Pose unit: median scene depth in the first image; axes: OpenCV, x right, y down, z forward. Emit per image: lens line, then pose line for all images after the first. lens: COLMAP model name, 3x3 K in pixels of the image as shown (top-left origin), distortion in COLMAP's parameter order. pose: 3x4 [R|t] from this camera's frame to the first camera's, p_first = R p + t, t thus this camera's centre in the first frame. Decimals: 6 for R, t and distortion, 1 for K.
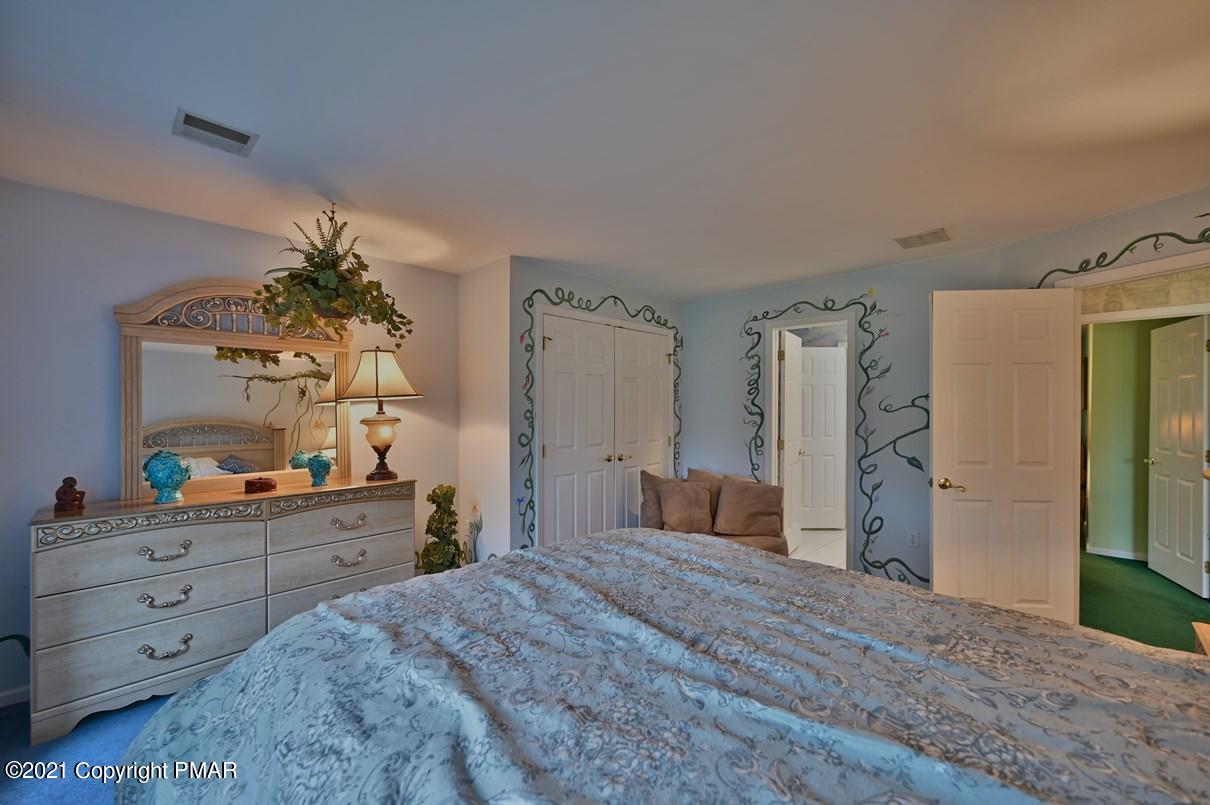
lens RADIAL K [[524.2, 0, 607.4], [0, 524.2, 412.2], [0, 0, 1]] dist [0.002810, 0.000274]
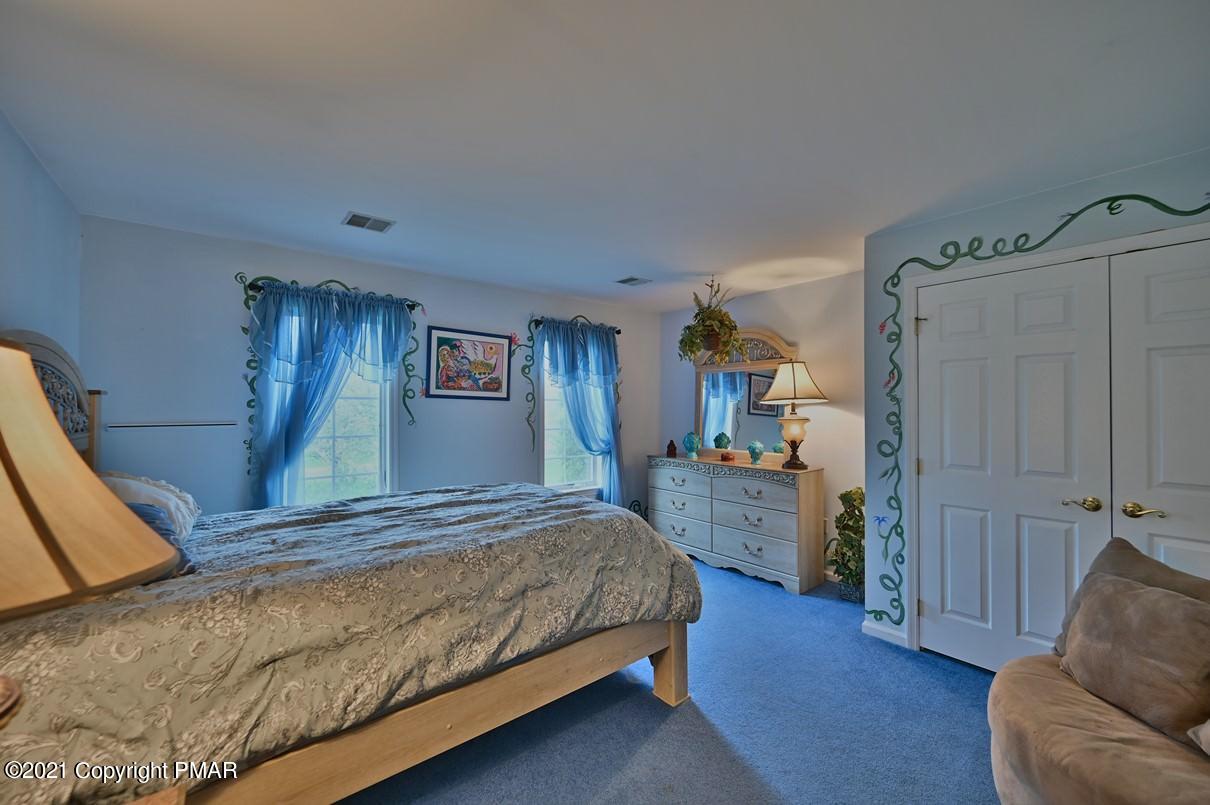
lens RADIAL K [[478.0, 0, 606.6], [0, 478.0, 404.9], [0, 0, 1]] dist [-0.001730, -0.000260]
pose [[-0.164650, -0.002288, -0.986349, 0.657552], [-0.004943, 0.999987, -0.001495, -0.013130], [0.986340, 0.004630, -0.164659, 0.680248]]
